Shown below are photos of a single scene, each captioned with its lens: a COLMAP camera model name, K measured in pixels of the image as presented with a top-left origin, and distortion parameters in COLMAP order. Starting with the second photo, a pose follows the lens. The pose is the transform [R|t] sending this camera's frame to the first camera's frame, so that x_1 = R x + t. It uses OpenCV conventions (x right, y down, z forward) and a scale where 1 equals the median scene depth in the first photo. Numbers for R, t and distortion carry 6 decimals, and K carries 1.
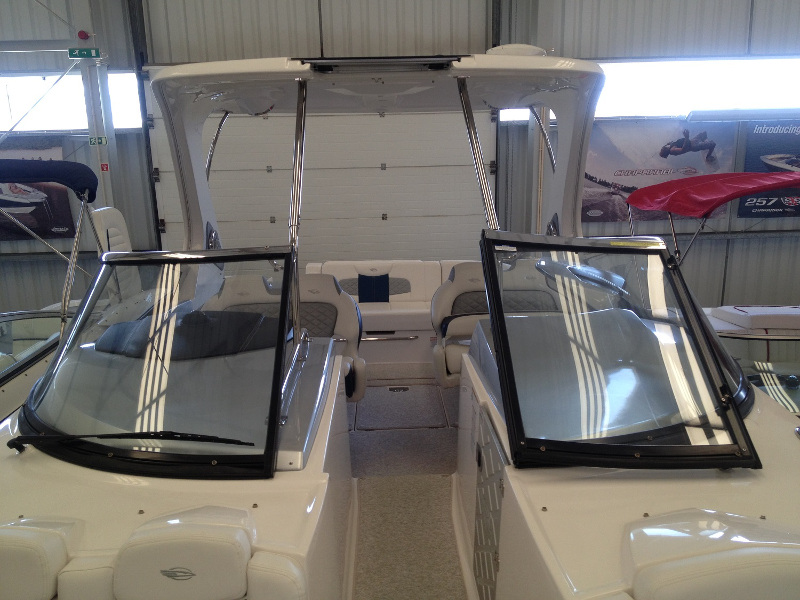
lens RADIAL K [[770.9, 0, 400.0], [0, 770.9, 300.0], [0, 0, 1]] dist [0.143065, -0.222196]
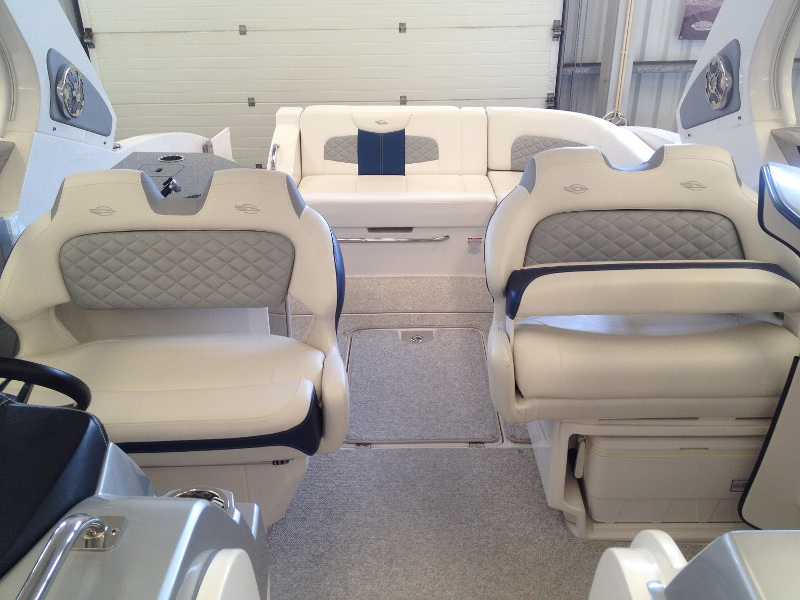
lens RADIAL K [[770.9, 0, 400.0], [0, 770.9, 300.0], [0, 0, 1]] dist [0.143065, -0.222196]
pose [[0.999525, 0.021106, -0.022446, -0.001358], [-0.015235, 0.971789, 0.235361, -0.048297], [0.026781, -0.234908, 0.971649, 0.340950]]
